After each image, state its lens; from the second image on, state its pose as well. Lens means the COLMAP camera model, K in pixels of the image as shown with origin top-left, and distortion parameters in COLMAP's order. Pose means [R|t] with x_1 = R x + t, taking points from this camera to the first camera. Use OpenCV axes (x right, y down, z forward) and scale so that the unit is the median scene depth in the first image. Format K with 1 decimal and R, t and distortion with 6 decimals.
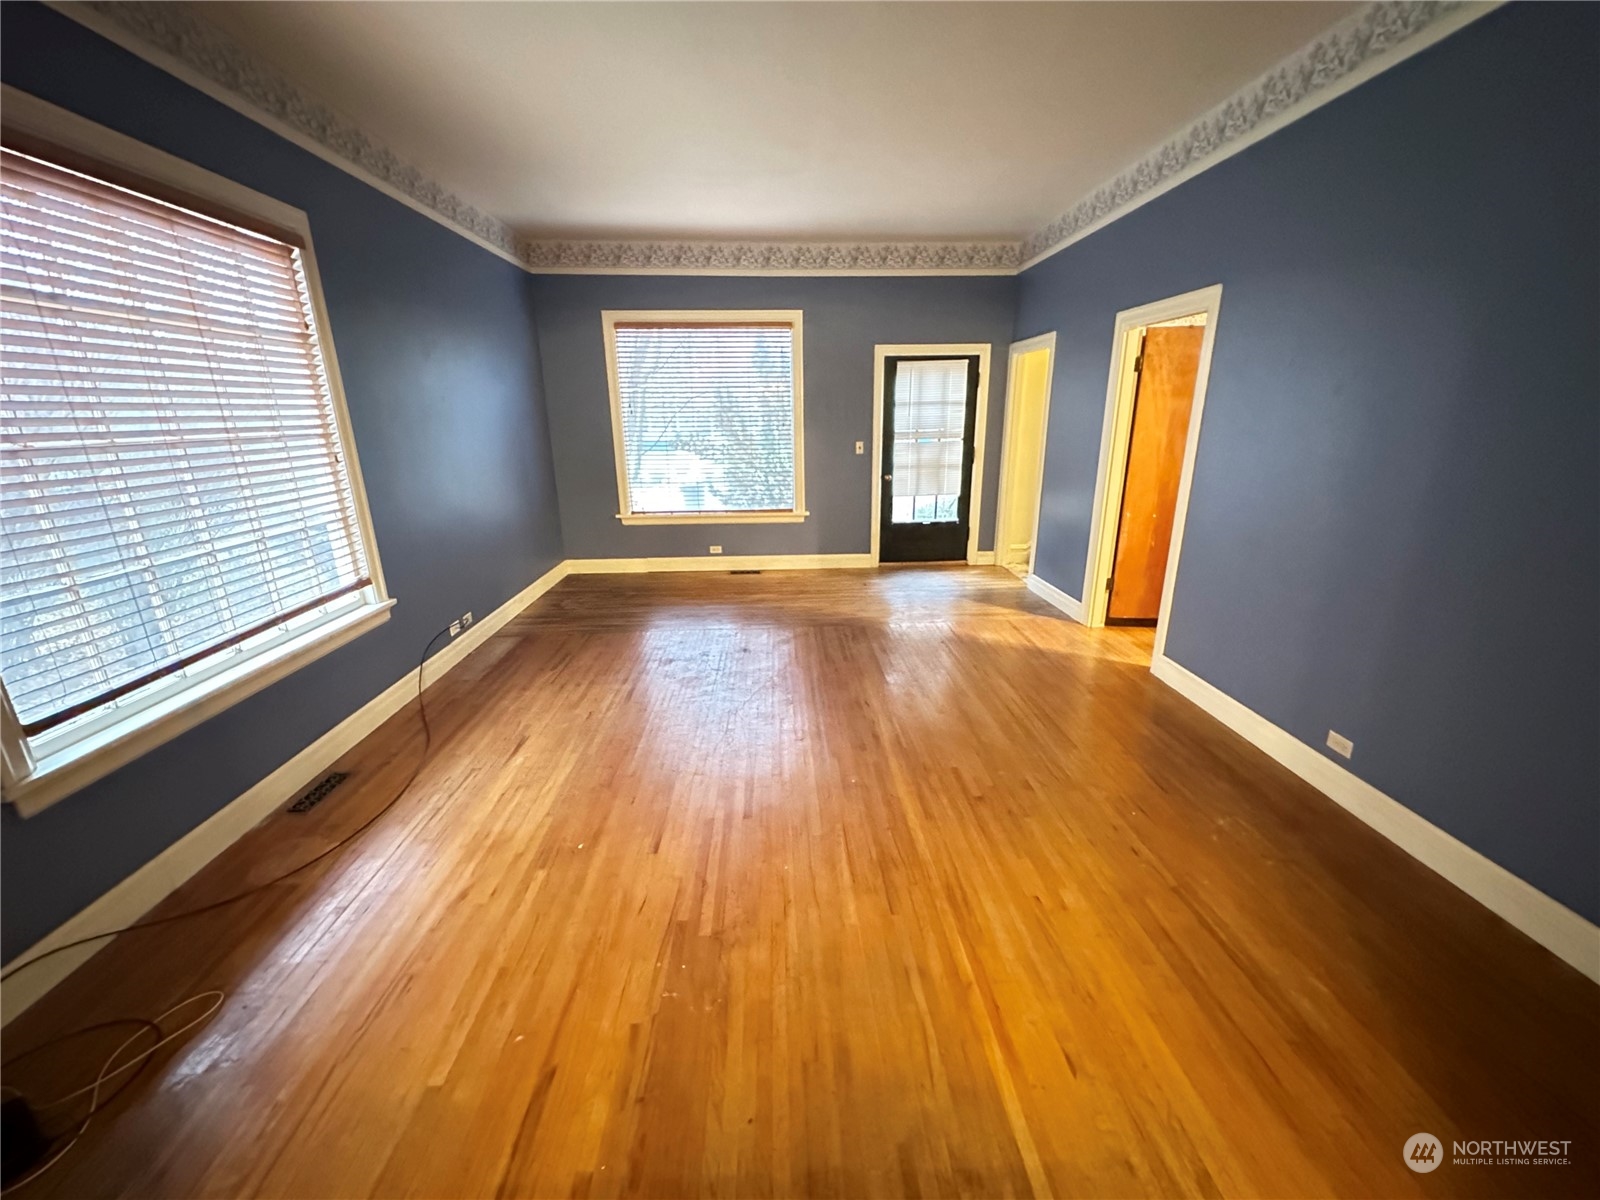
lens RADIAL K [[640.1, 0, 793.6], [0, 640.1, 603.0], [0, 0, 1]] dist [-0.001816, 0.000049]
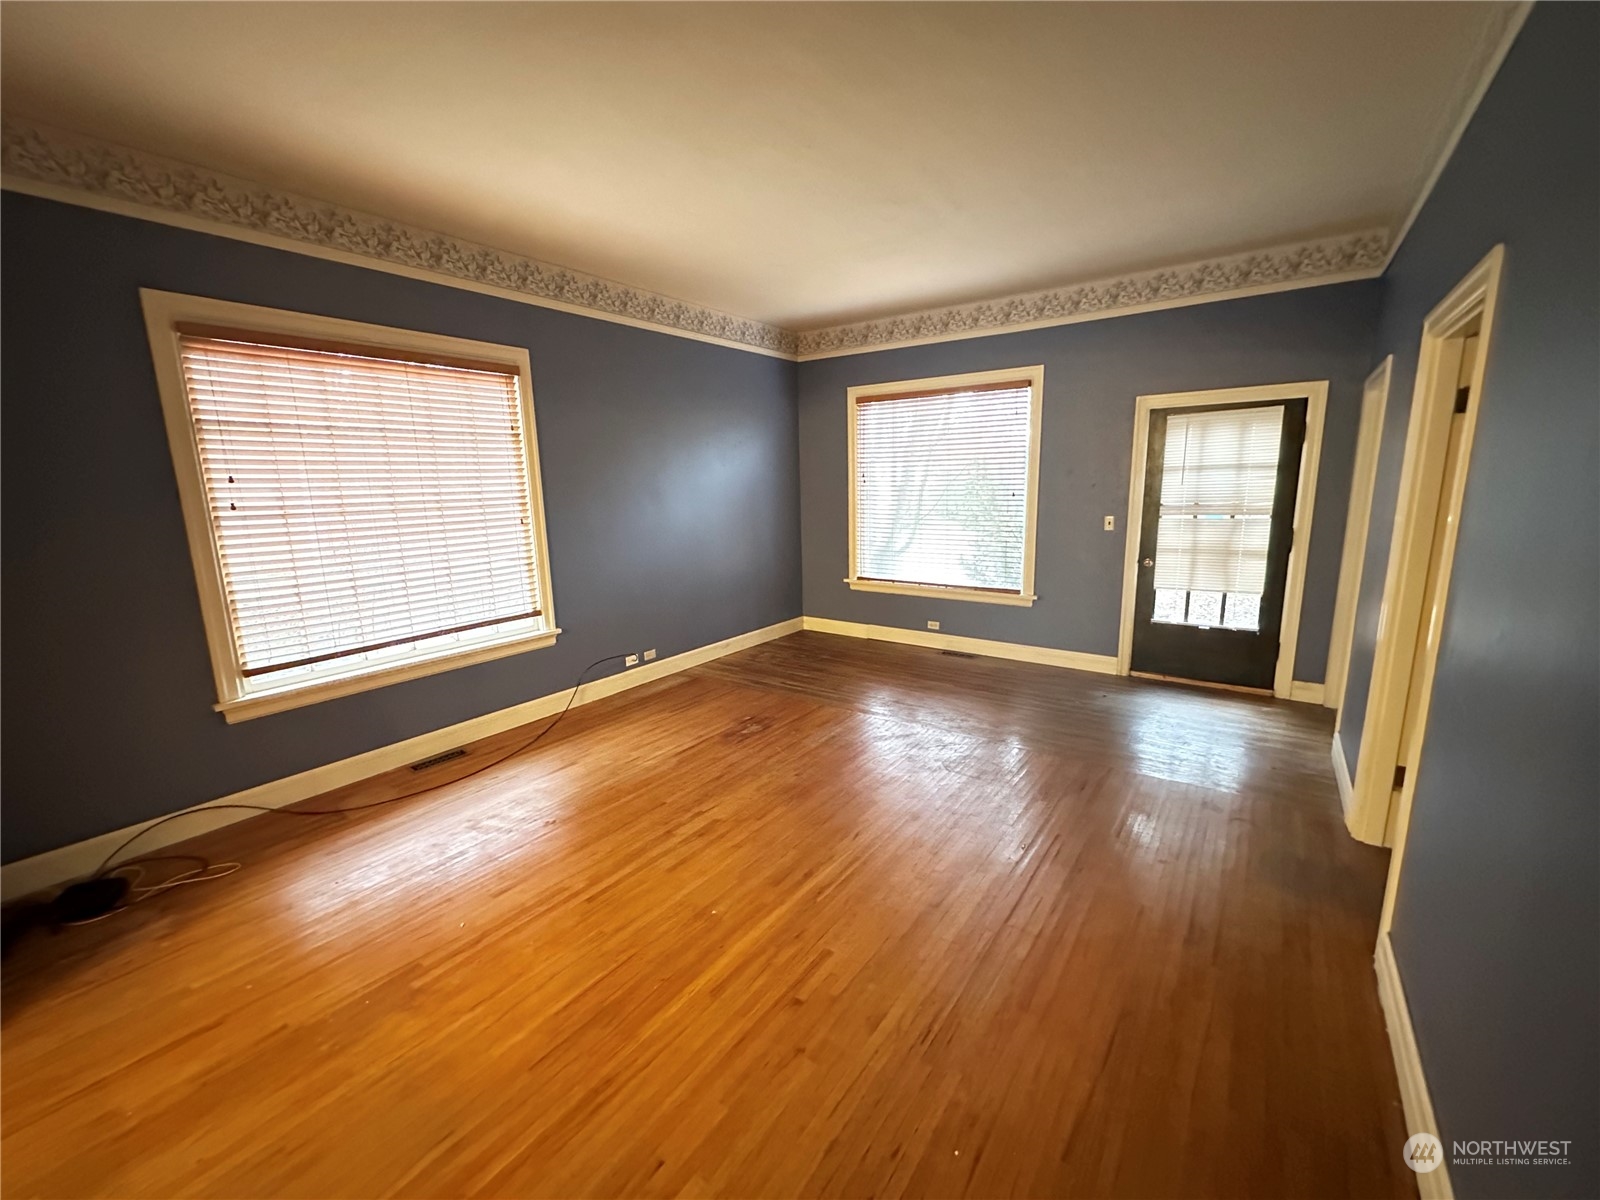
lens RADIAL K [[640.1, 0, 791.6], [0, 640.1, 594.1], [0, 0, 1]] dist [-0.001816, 0.000049]
pose [[0.779612, 0.103753, -0.617609, 0.307083], [-0.167381, 0.984826, -0.045844, -0.055356], [0.603481, 0.139117, 0.785148, 0.155873]]
